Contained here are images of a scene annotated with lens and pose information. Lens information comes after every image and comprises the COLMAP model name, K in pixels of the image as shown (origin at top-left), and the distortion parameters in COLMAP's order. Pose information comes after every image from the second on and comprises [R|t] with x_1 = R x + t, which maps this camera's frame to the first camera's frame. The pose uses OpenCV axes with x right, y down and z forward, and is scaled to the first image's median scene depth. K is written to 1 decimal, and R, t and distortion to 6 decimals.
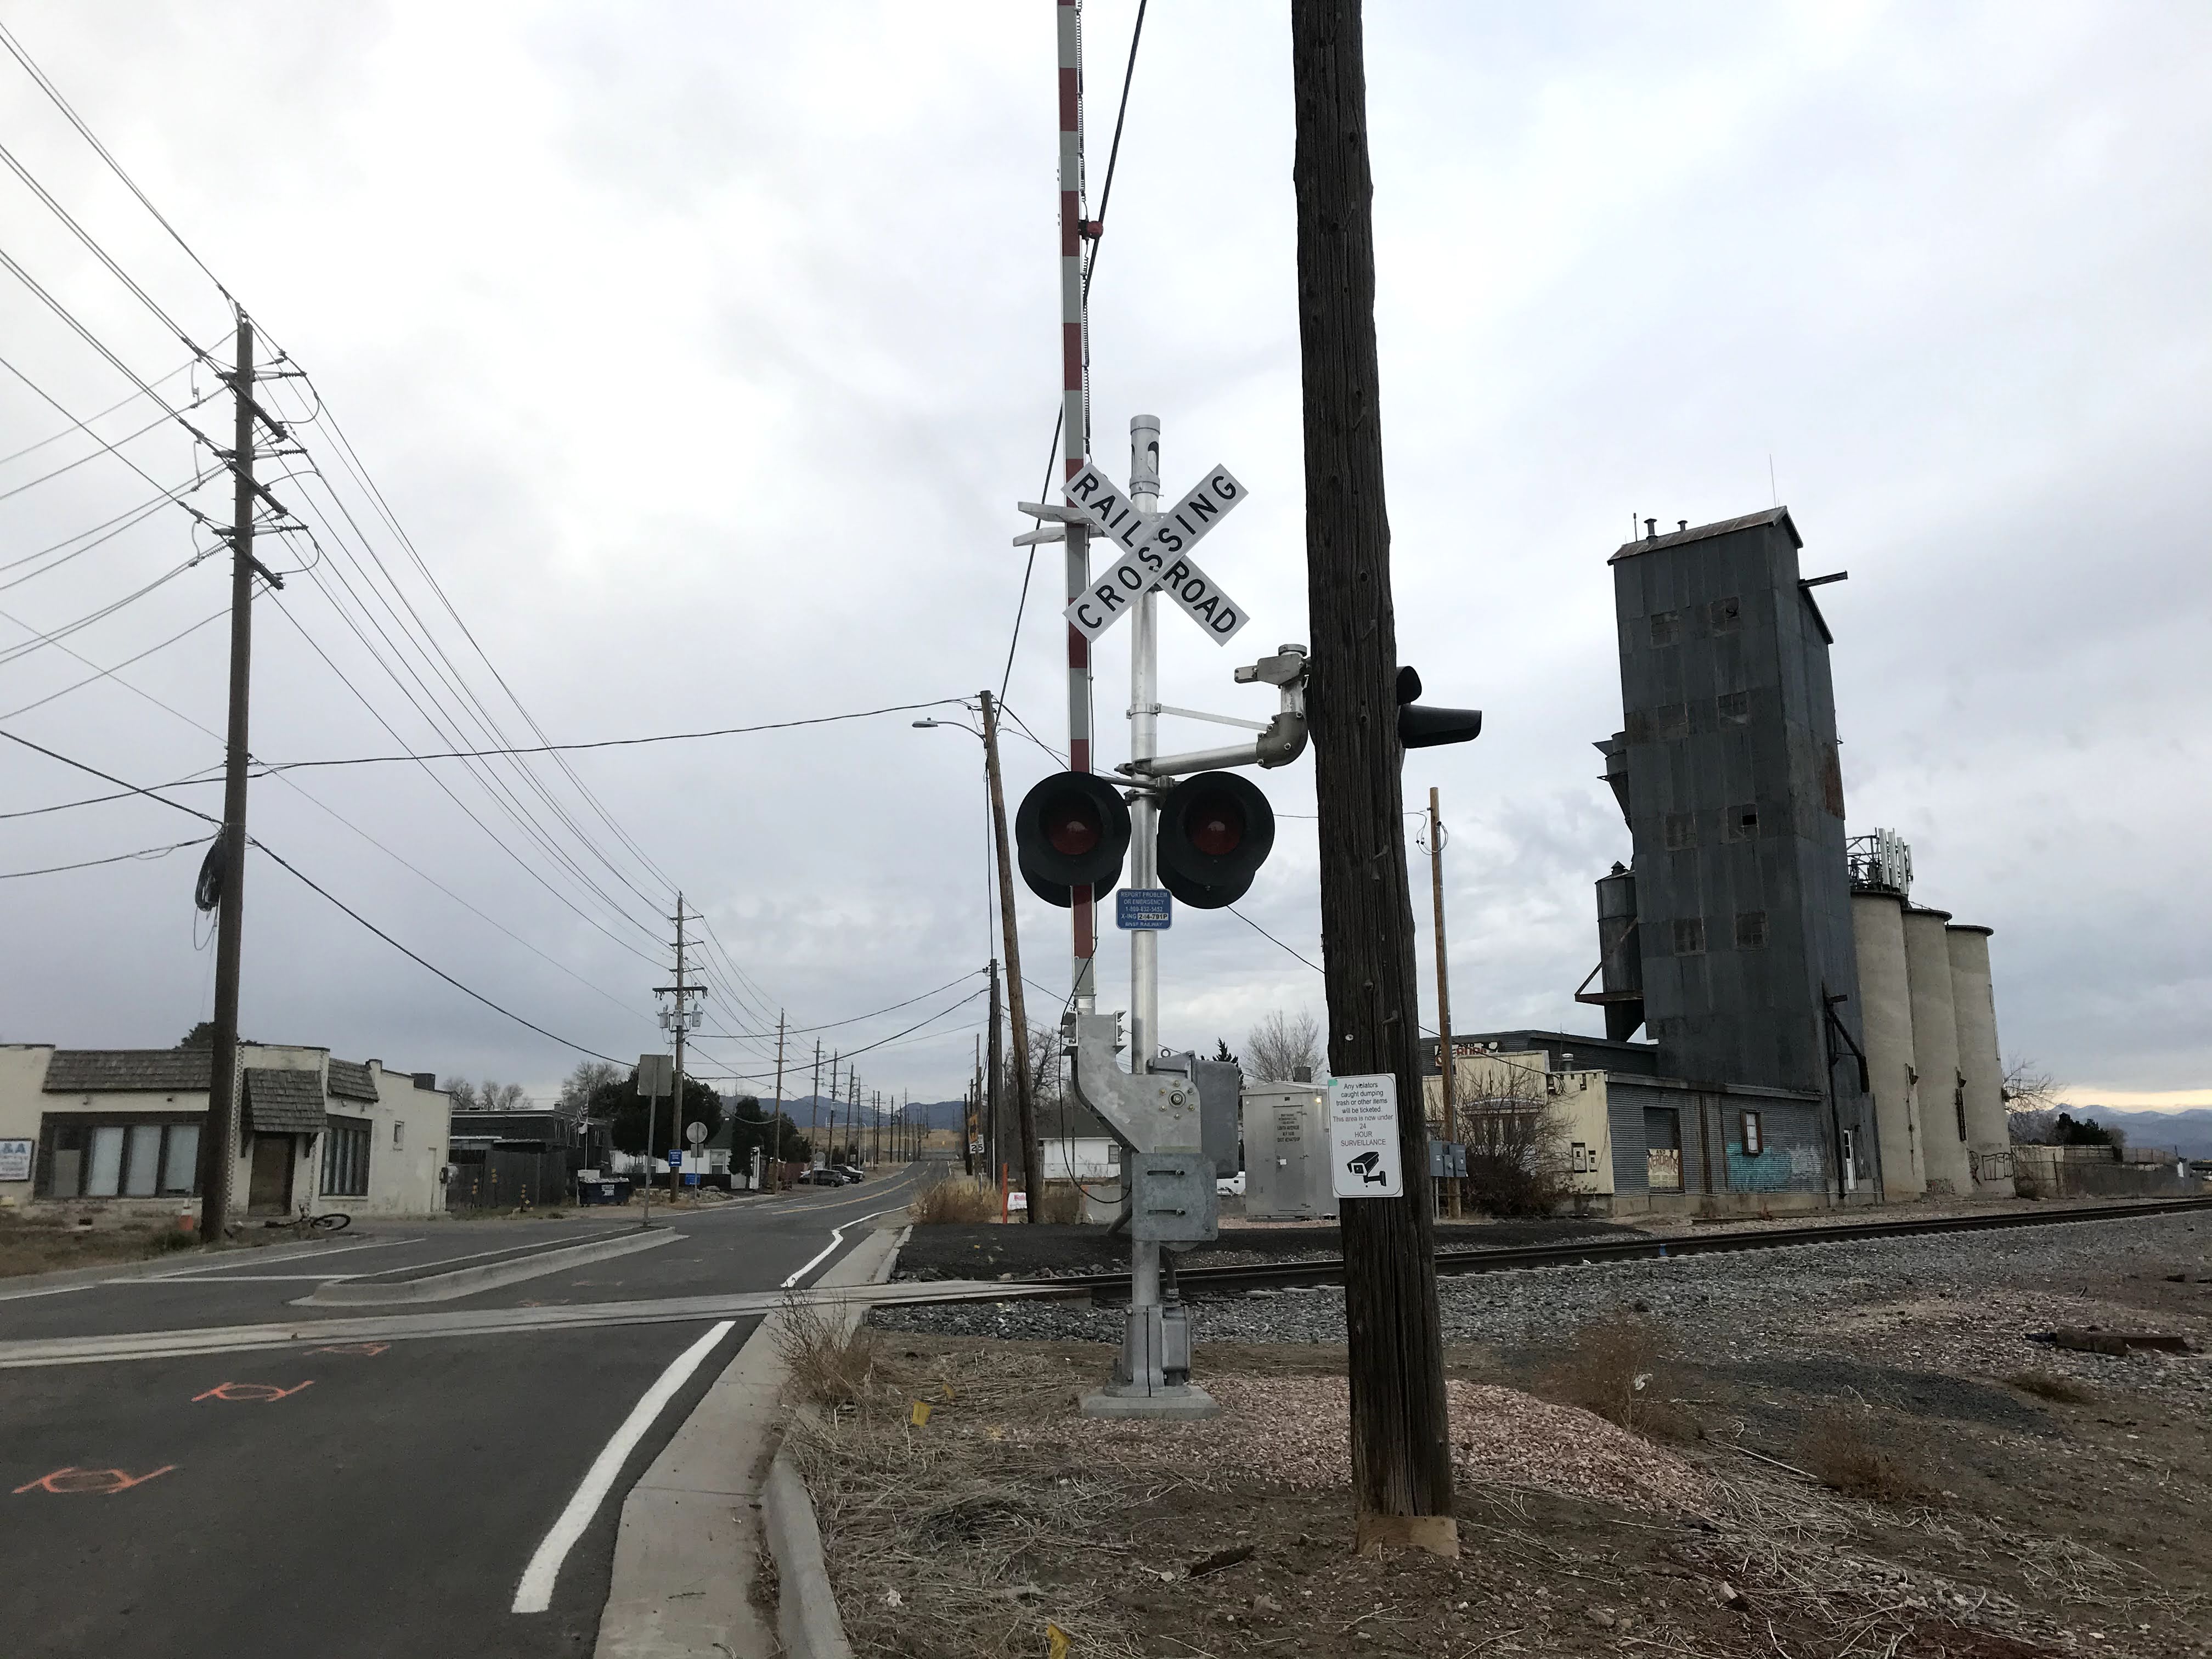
lens RADIAL K [[1793.9, 0, 1108.2], [0, 1793.9, 804.5], [0, 0, 1]] dist [0.064893, -0.096676]
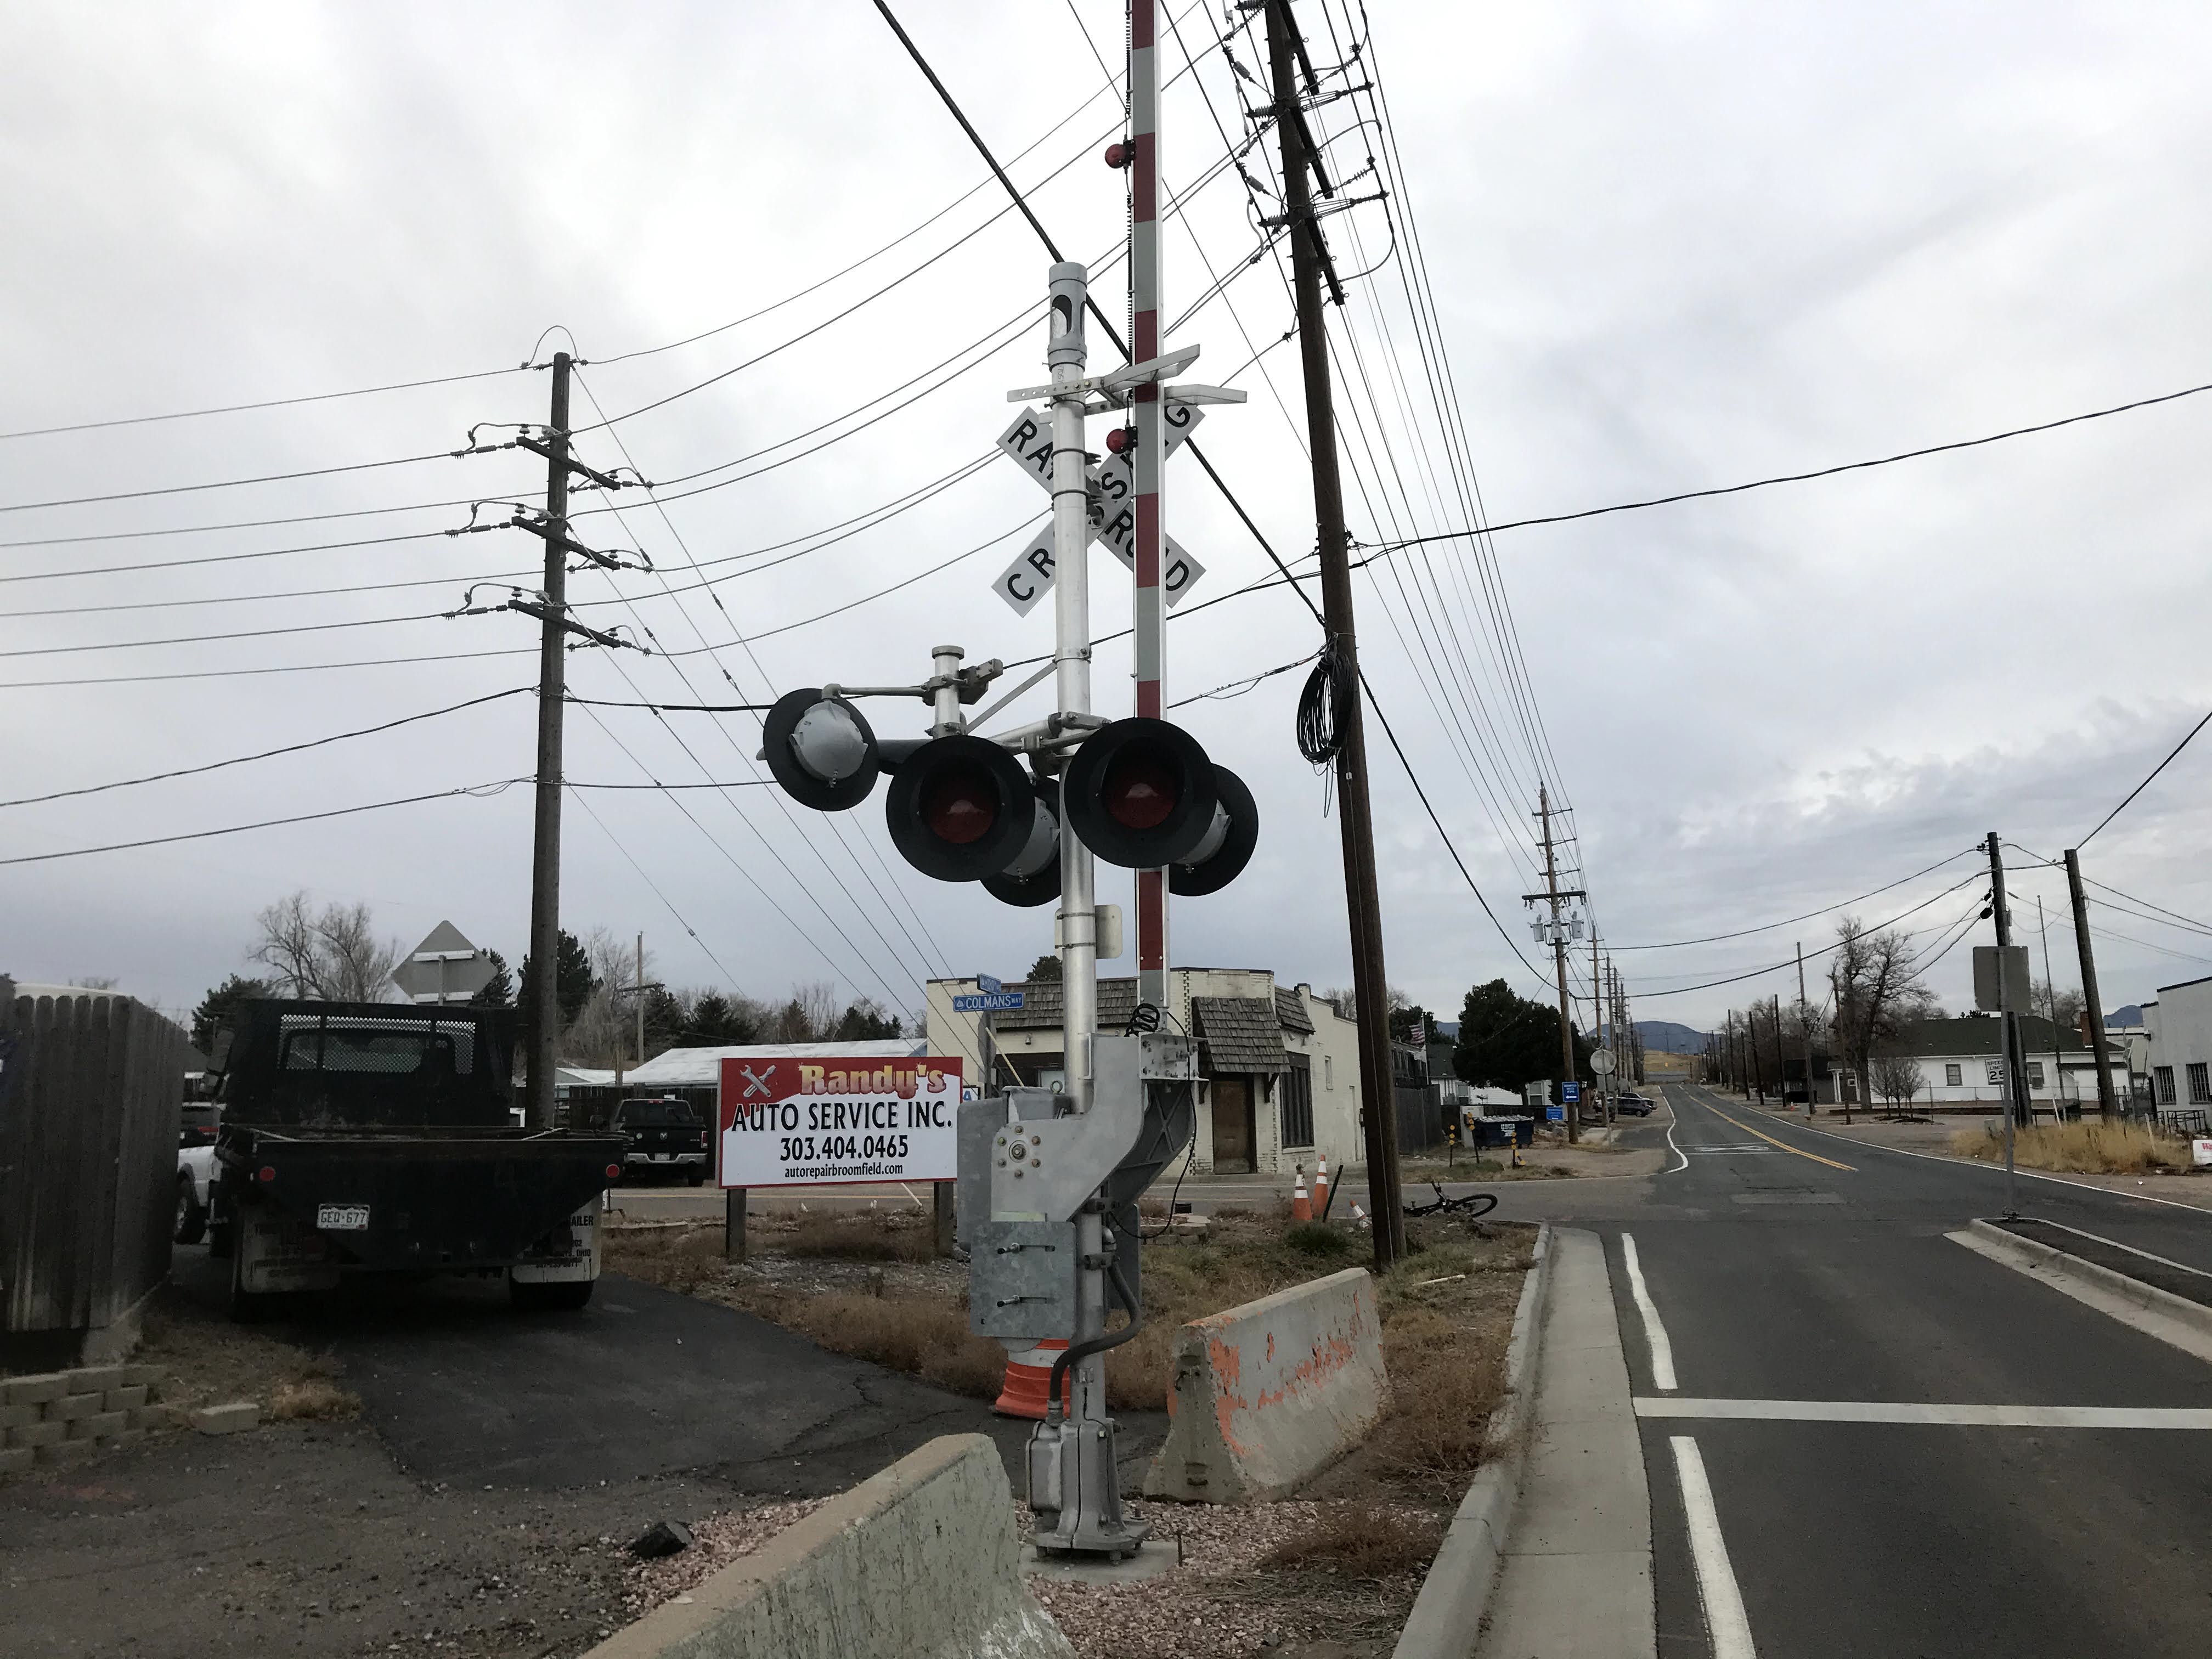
lens RADIAL K [[1863.7, 0, 1128.4], [0, 1863.7, 783.8], [0, 0, 1]] dist [0.092541, -0.119482]
pose [[0.931371, -0.075945, -0.356061, -0.191484], [0.088290, 0.995923, 0.018523, 0.028767], [0.353203, -0.048688, 0.934279, 0.190606]]
